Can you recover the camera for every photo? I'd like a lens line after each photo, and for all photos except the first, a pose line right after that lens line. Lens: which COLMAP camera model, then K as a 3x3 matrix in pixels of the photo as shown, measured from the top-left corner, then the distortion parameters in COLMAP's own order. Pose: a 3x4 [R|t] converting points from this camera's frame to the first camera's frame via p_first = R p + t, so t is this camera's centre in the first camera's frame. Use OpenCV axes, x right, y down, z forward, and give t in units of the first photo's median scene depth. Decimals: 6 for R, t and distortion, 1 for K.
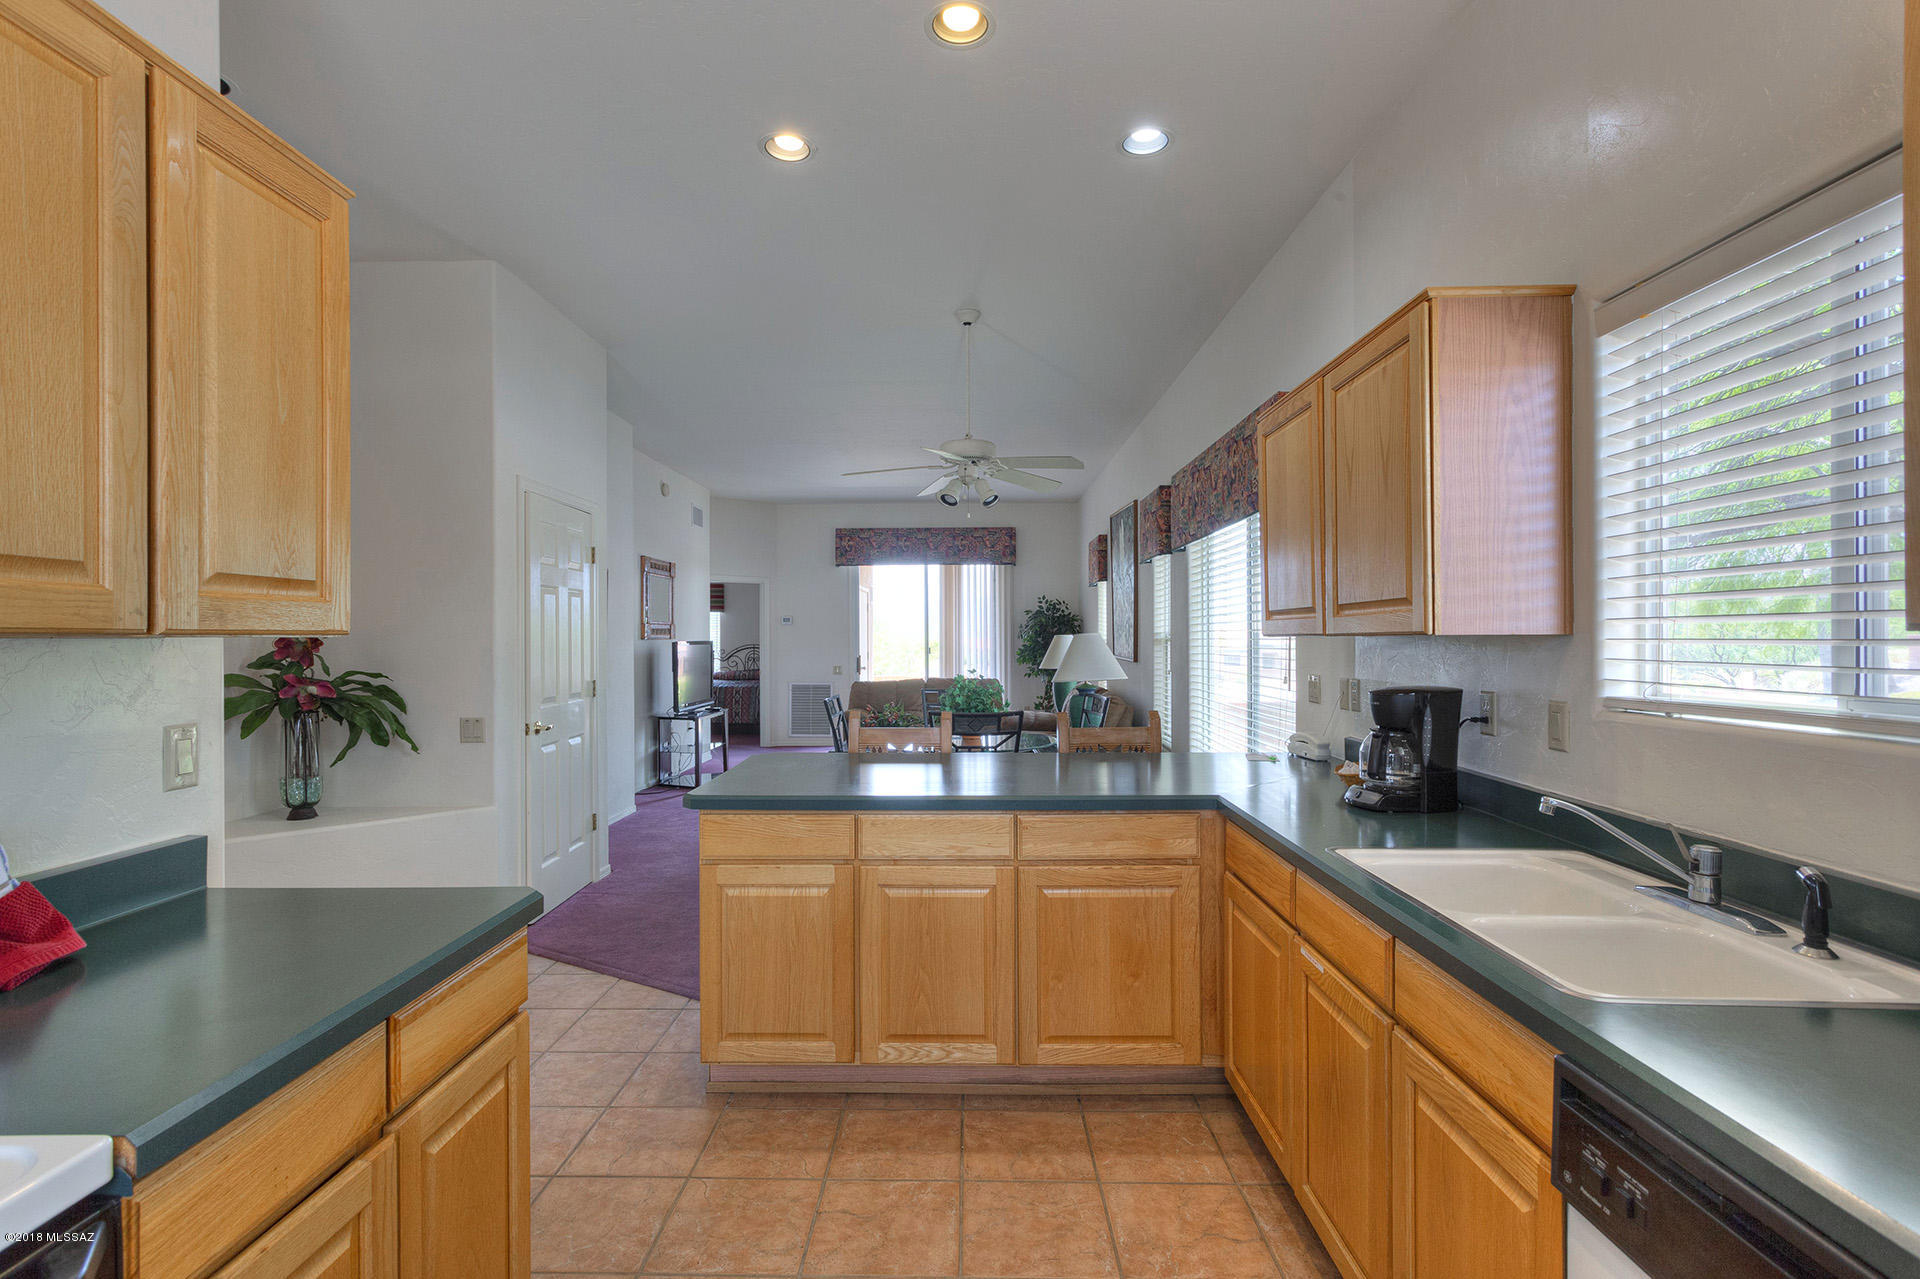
lens RADIAL K [[927.2, 0, 969.4], [0, 927.2, 653.5], [0, 0, 1]] dist [0.006426, 0.000742]
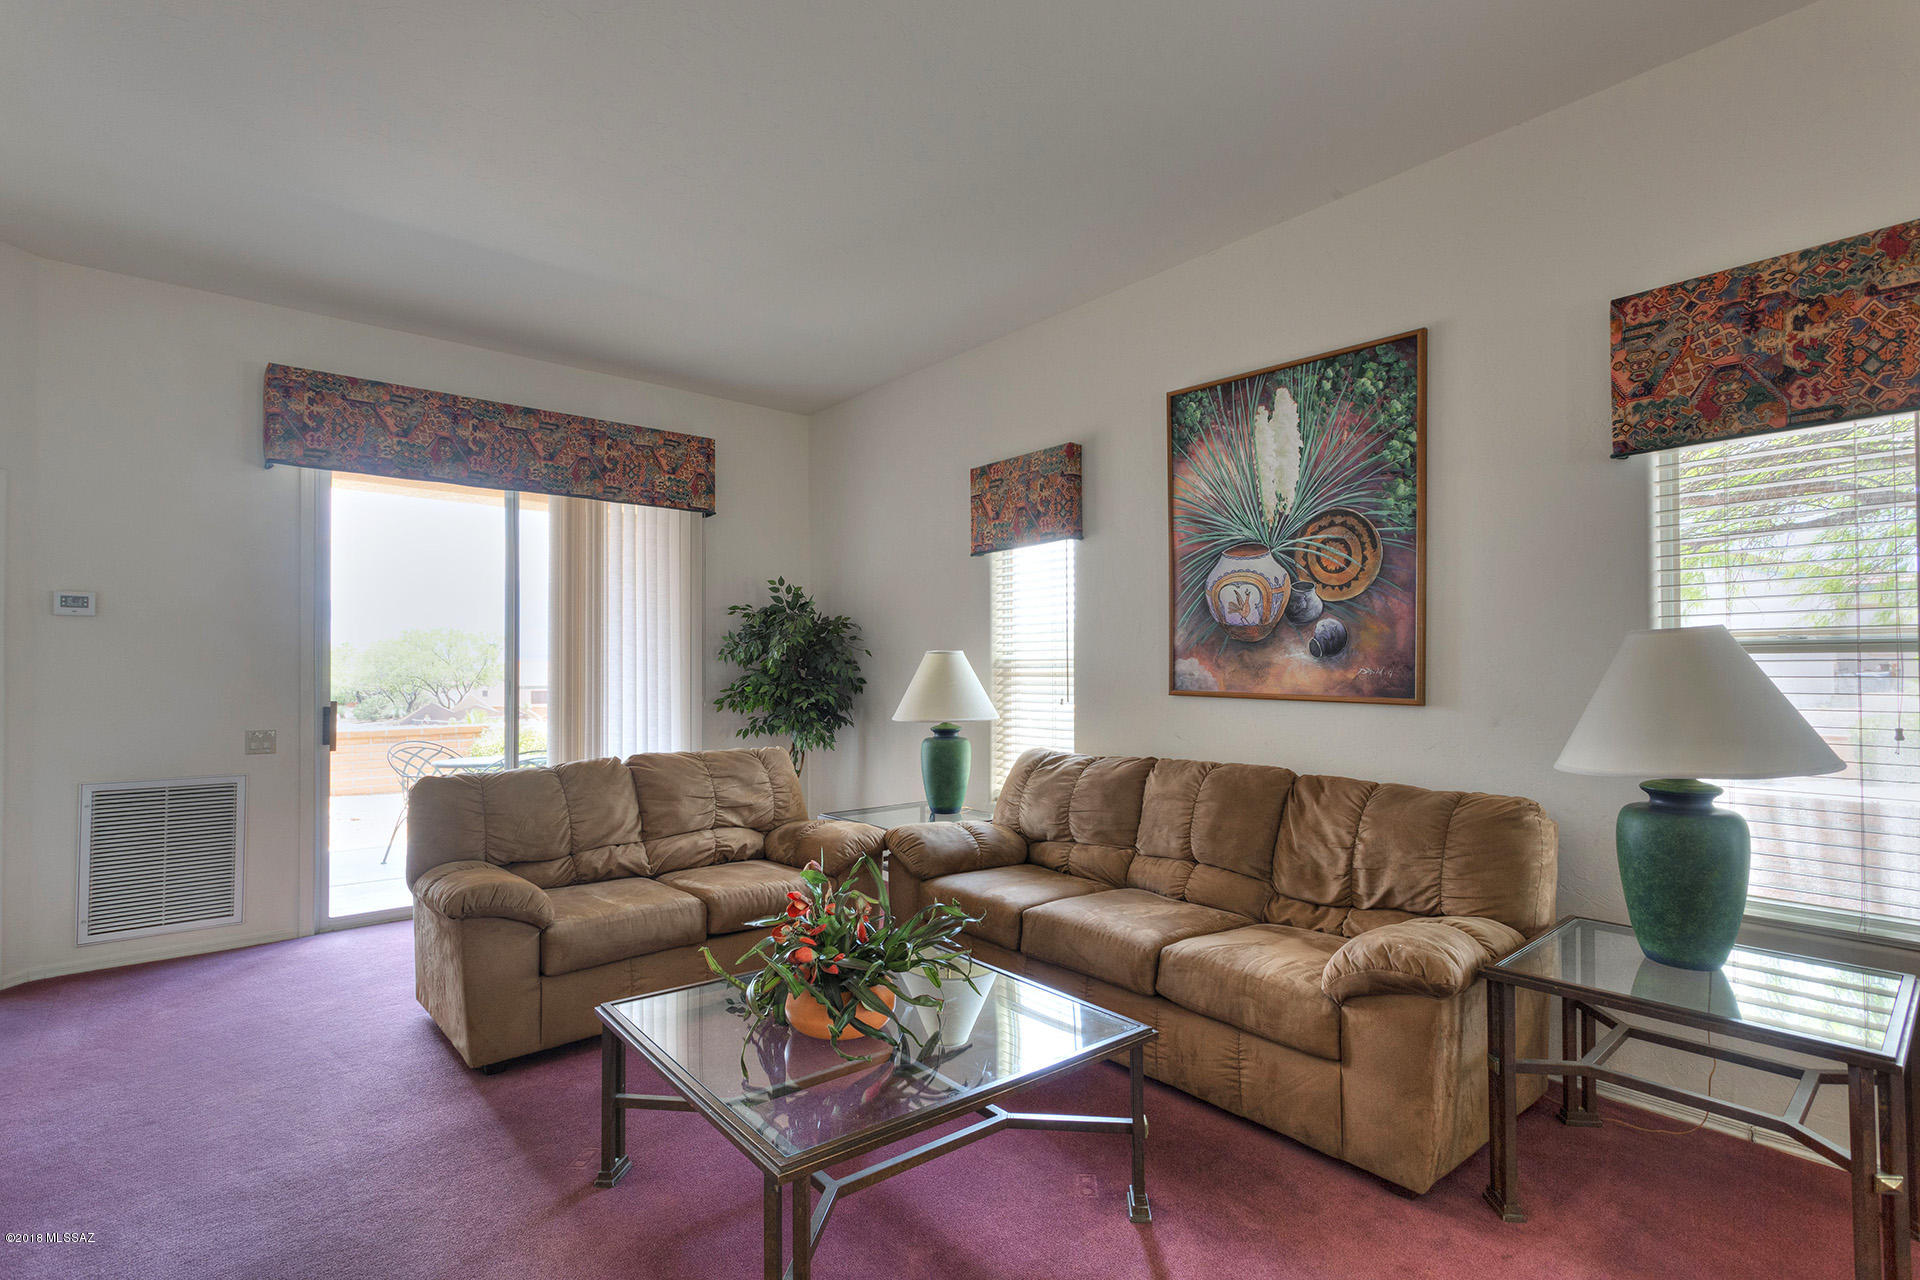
lens RADIAL K [[927.2, 0, 969.4], [0, 927.2, 654.0], [0, 0, 1]] dist [0.006426, 0.000742]
pose [[0.758677, 0.002715, 0.651461, -0.171752], [0.019831, 0.999432, -0.027259, -0.004628], [-0.651165, 0.033600, 0.758192, 0.539912]]
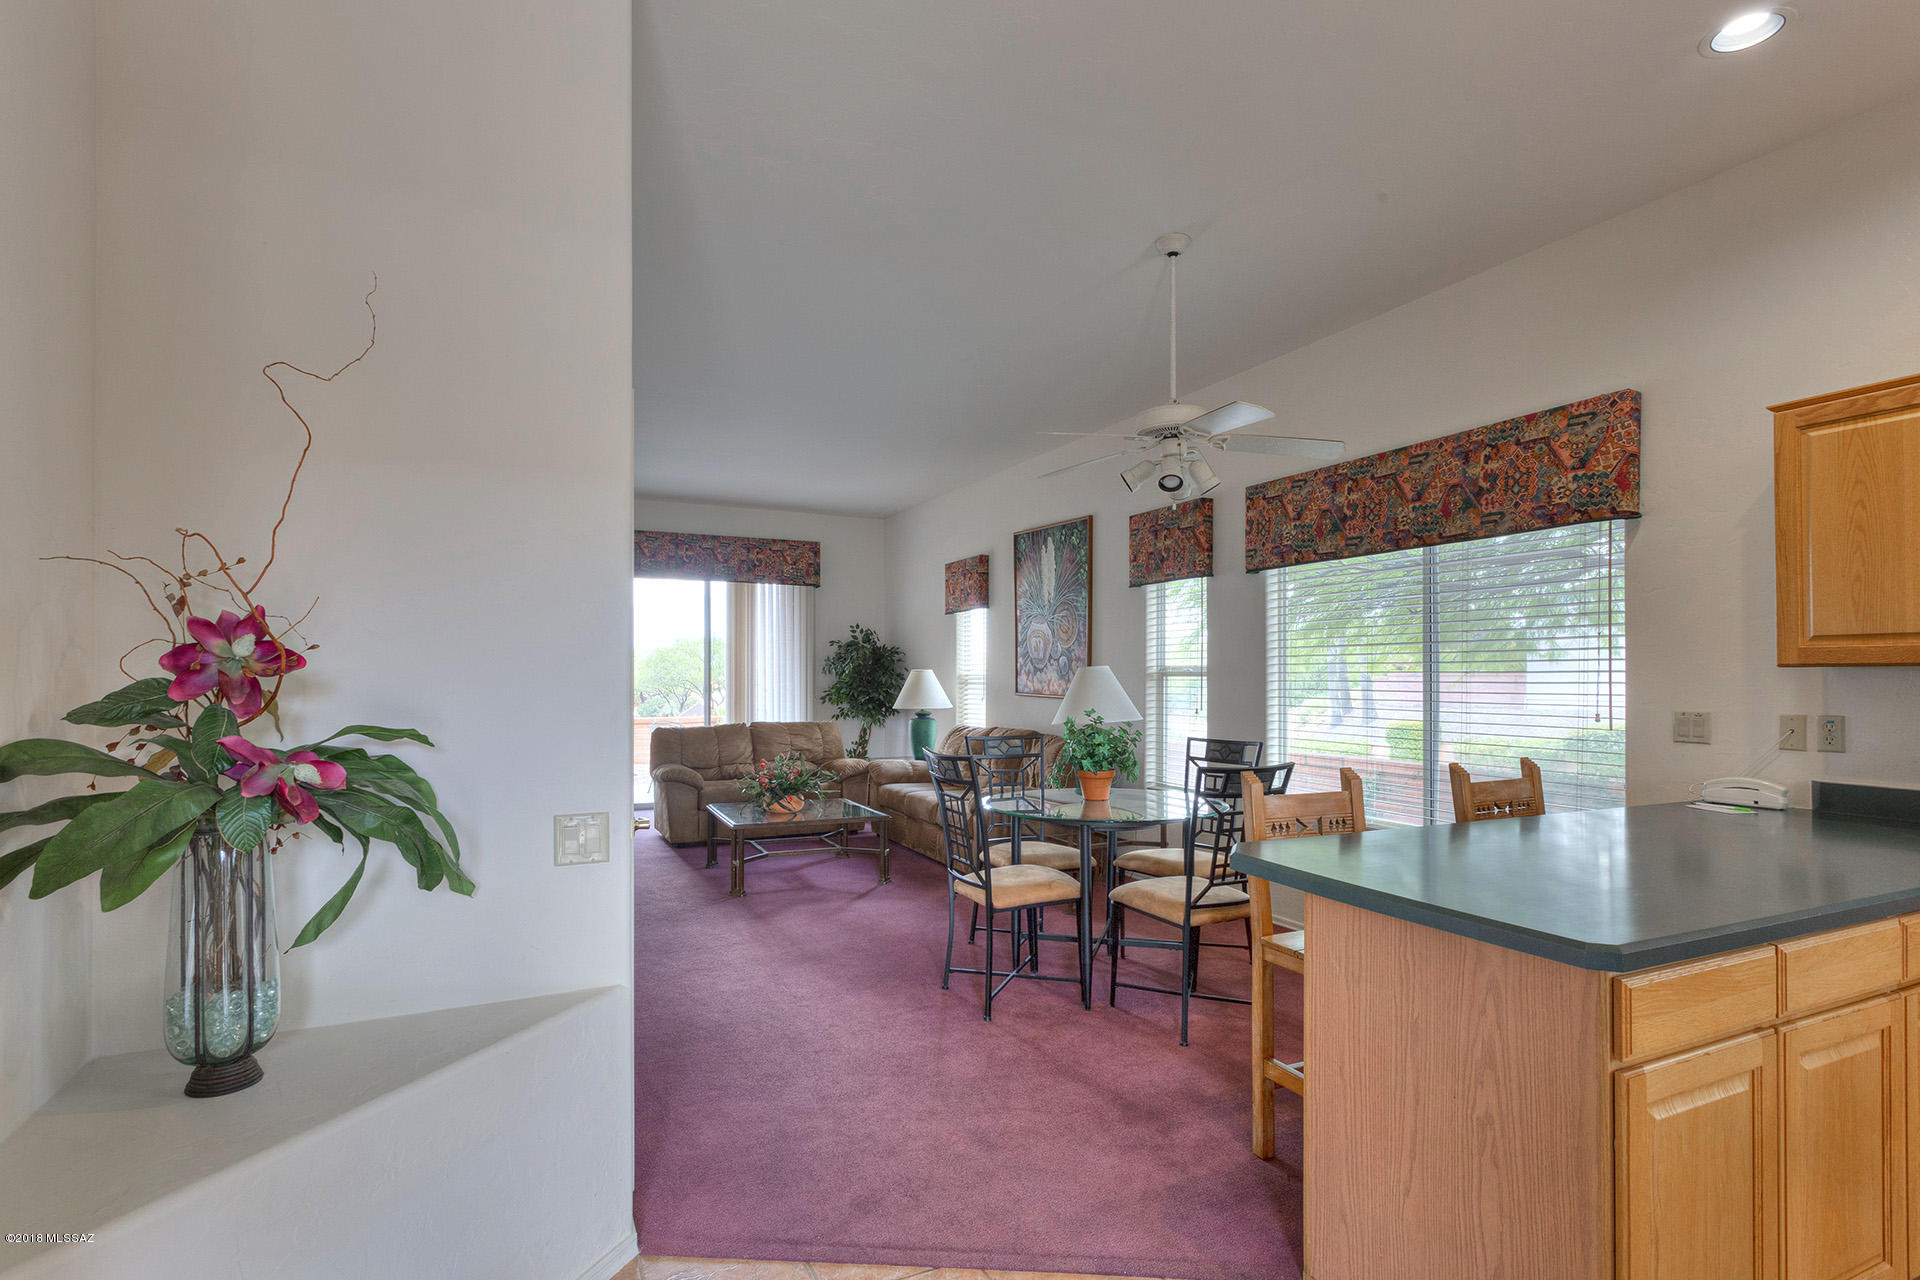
lens RADIAL K [[954.0, 0, 998.6], [0, 954.0, 682.4], [0, 0, 1]] dist [-0.018965, 0.000600]
pose [[0.887732, 0.002646, 0.460354, -0.205194], [0.003250, 0.999923, -0.012015, 0.001832], [-0.460350, 0.012163, 0.887654, 0.160919]]
